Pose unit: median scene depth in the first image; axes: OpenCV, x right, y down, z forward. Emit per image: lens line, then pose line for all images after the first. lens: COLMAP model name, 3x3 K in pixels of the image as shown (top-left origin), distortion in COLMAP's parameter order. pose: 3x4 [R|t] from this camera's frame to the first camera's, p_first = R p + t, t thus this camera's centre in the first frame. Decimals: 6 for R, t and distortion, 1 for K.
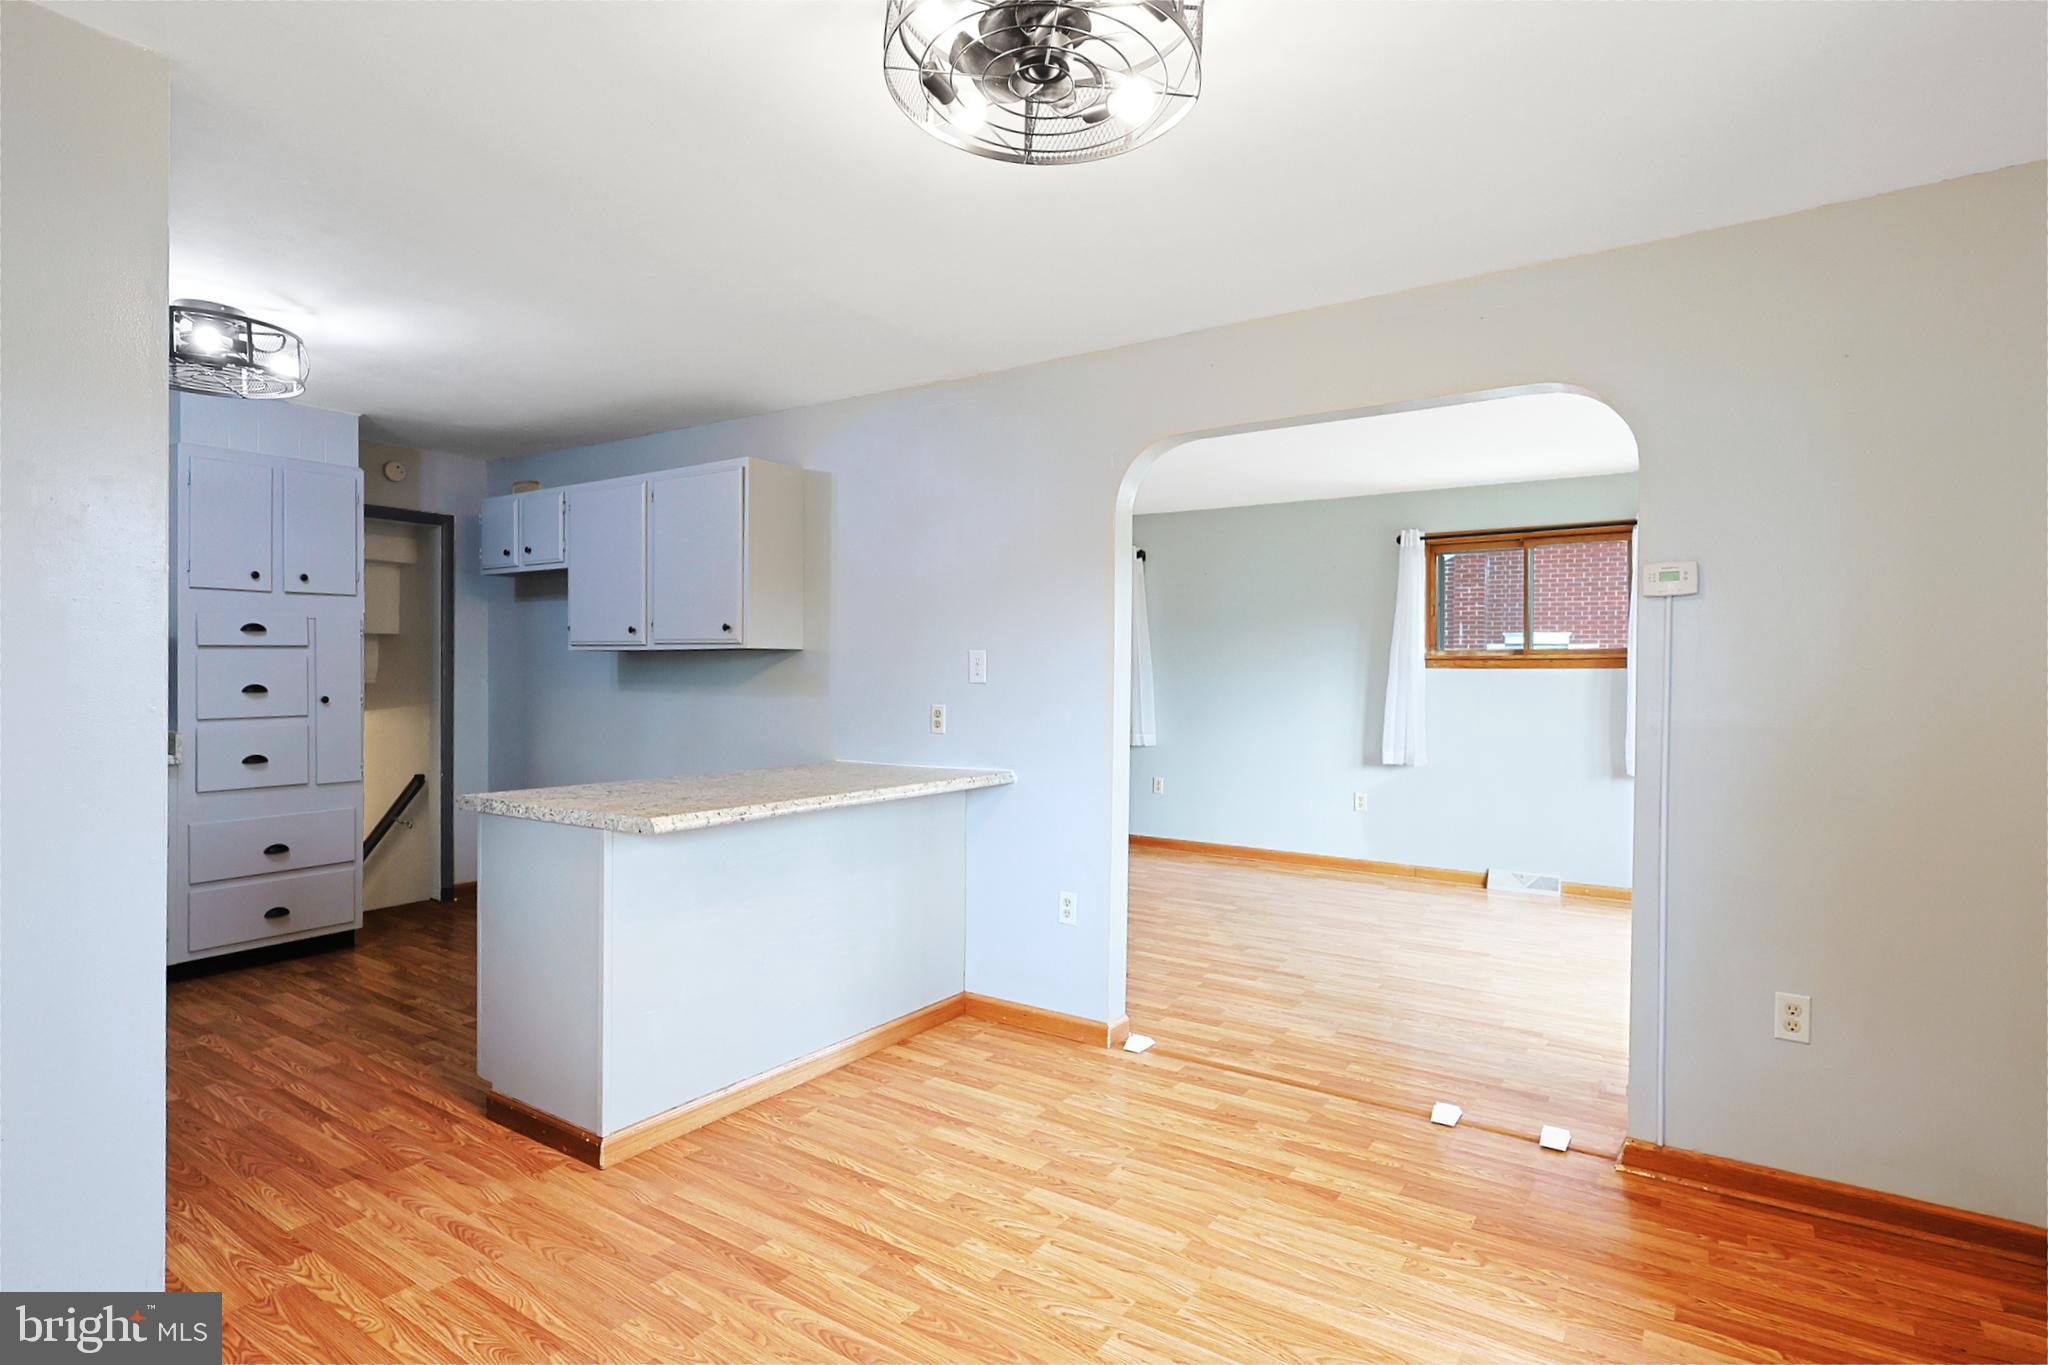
lens RADIAL K [[1054.2, 0, 1024.9], [0, 1054.2, 677.7], [0, 0, 1]] dist [-0.000697, -0.000139]
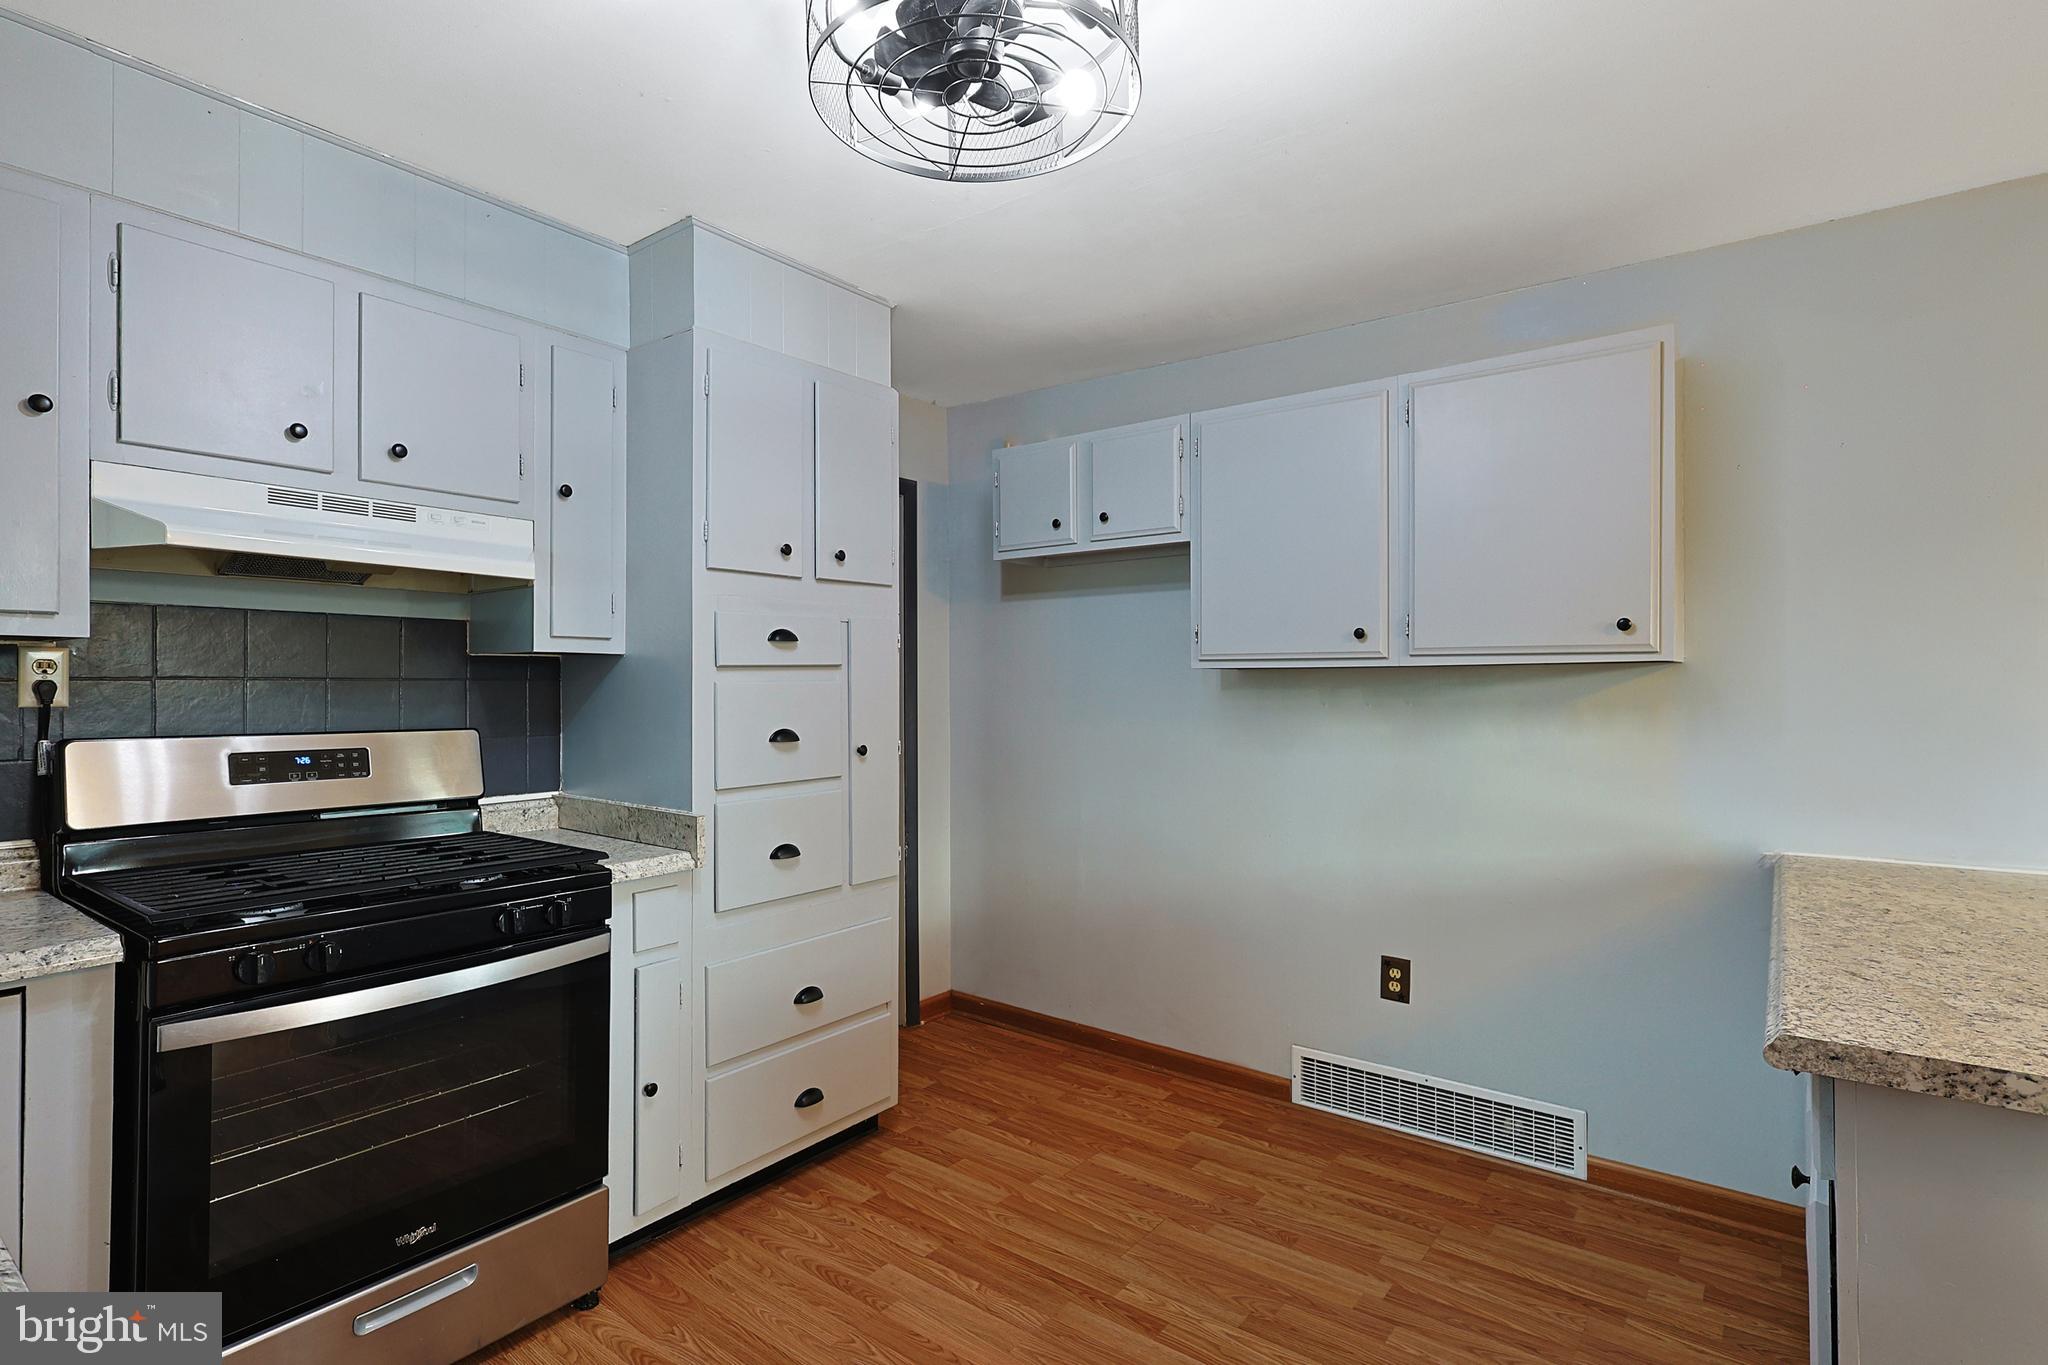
lens RADIAL K [[1005.6, 0, 1033.5], [0, 1005.6, 684.9], [0, 0, 1]] dist [0.001797, 0.000797]
pose [[0.998539, -0.010136, -0.053070, -0.678359], [0.009698, 0.999917, -0.008504, -0.015457], [0.053152, 0.007977, 0.998555, 0.518275]]
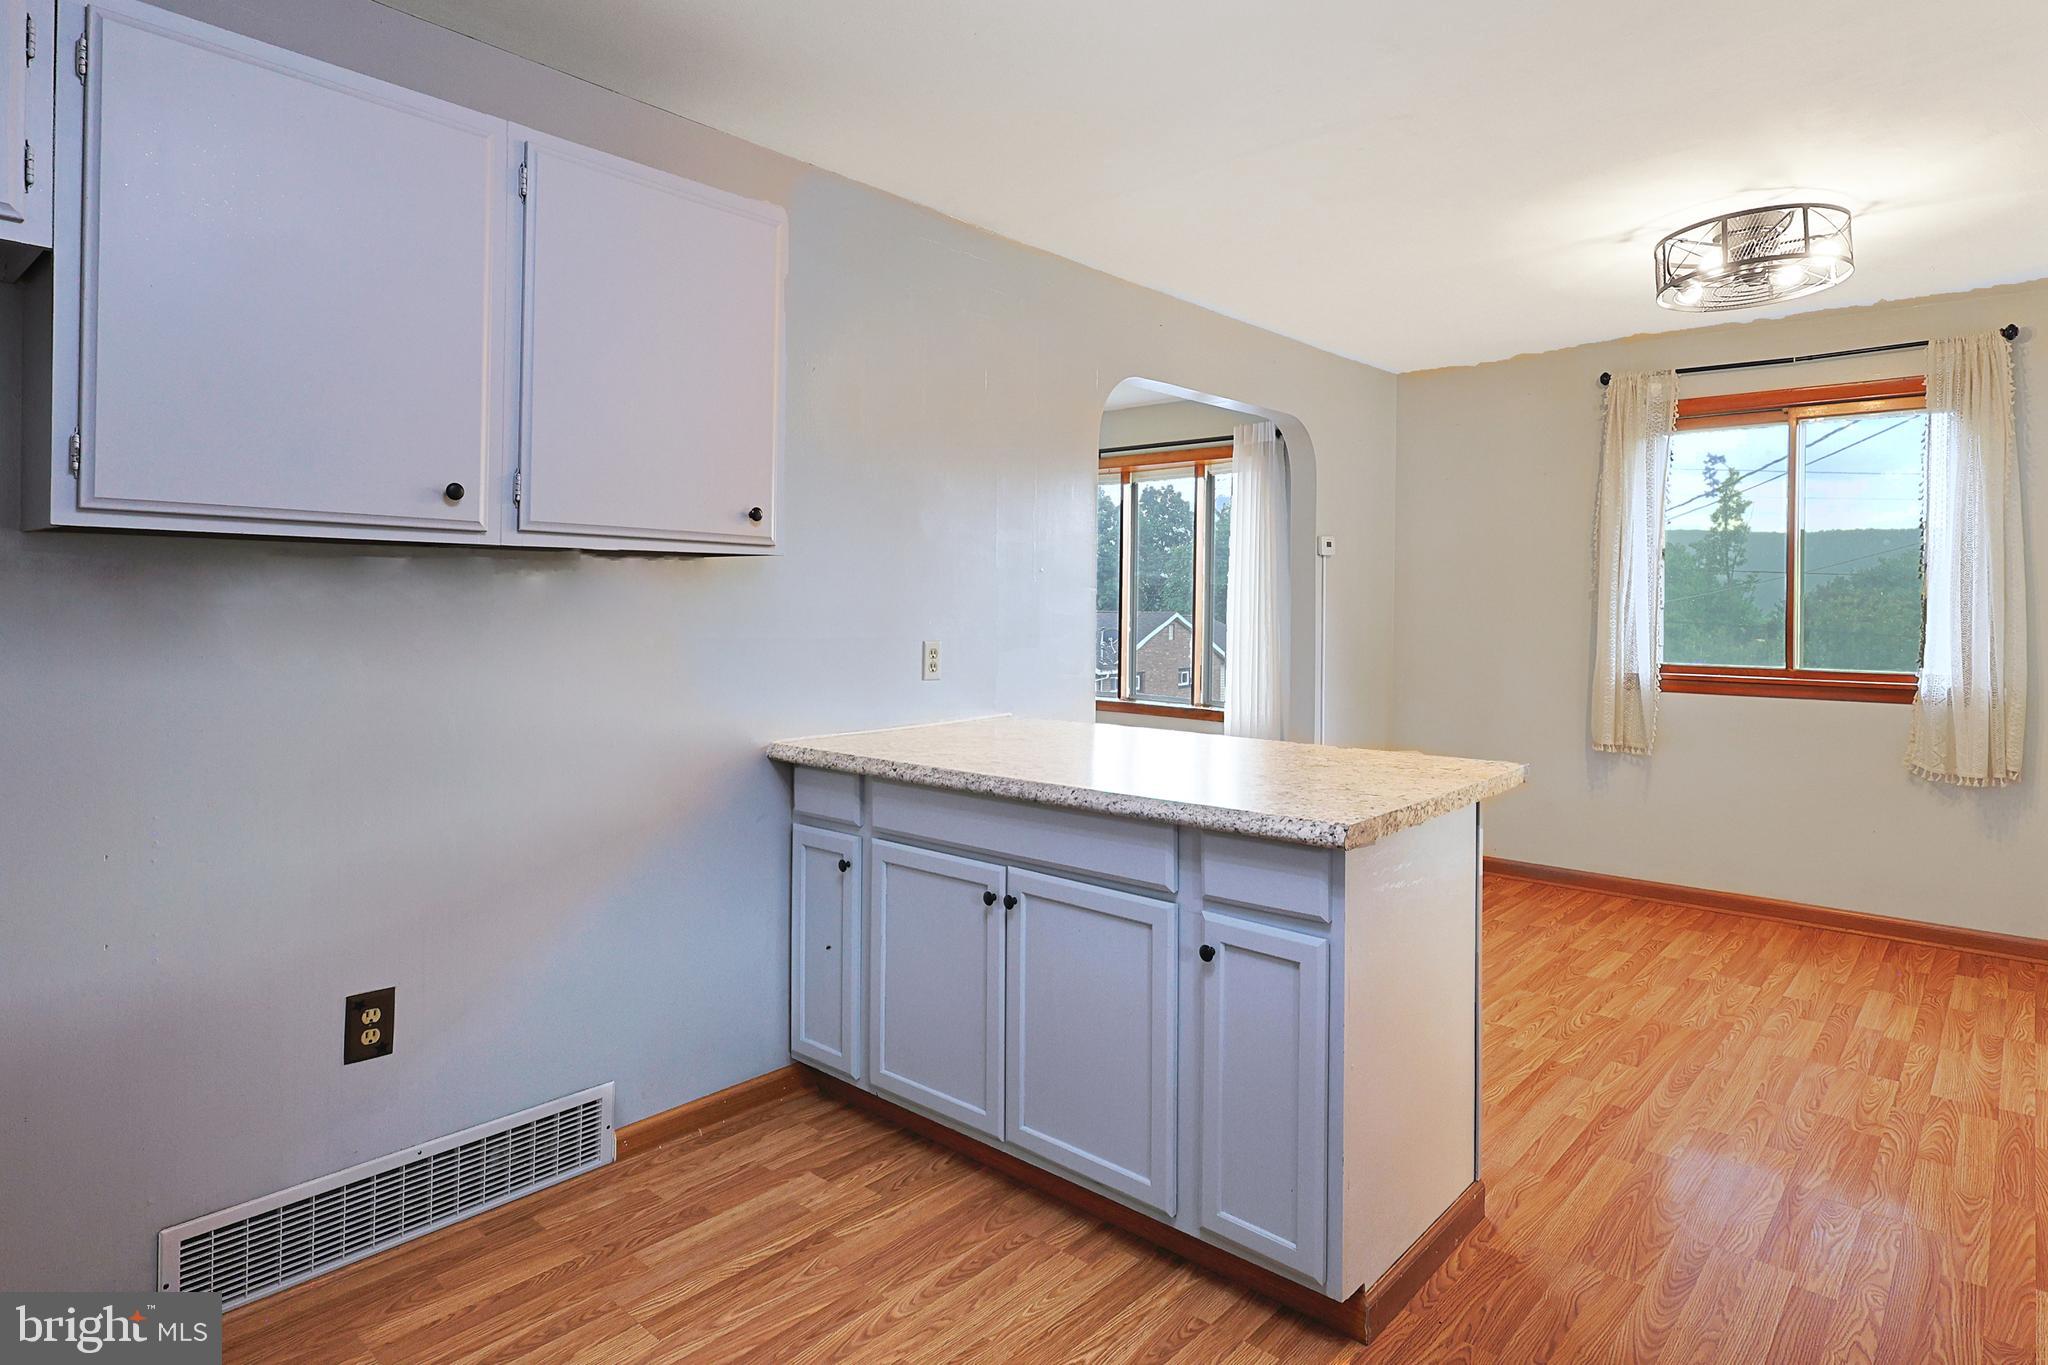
lens RADIAL K [[1114.9, 0, 1063.0], [0, 1114.9, 601.3], [0, 0, 1]] dist [0.001636, -0.000850]
pose [[0.115496, -0.004487, 0.993298, -0.974372], [-0.001136, 0.999989, 0.004649, -0.007466], [-0.993307, -0.001666, 0.115490, 0.923330]]
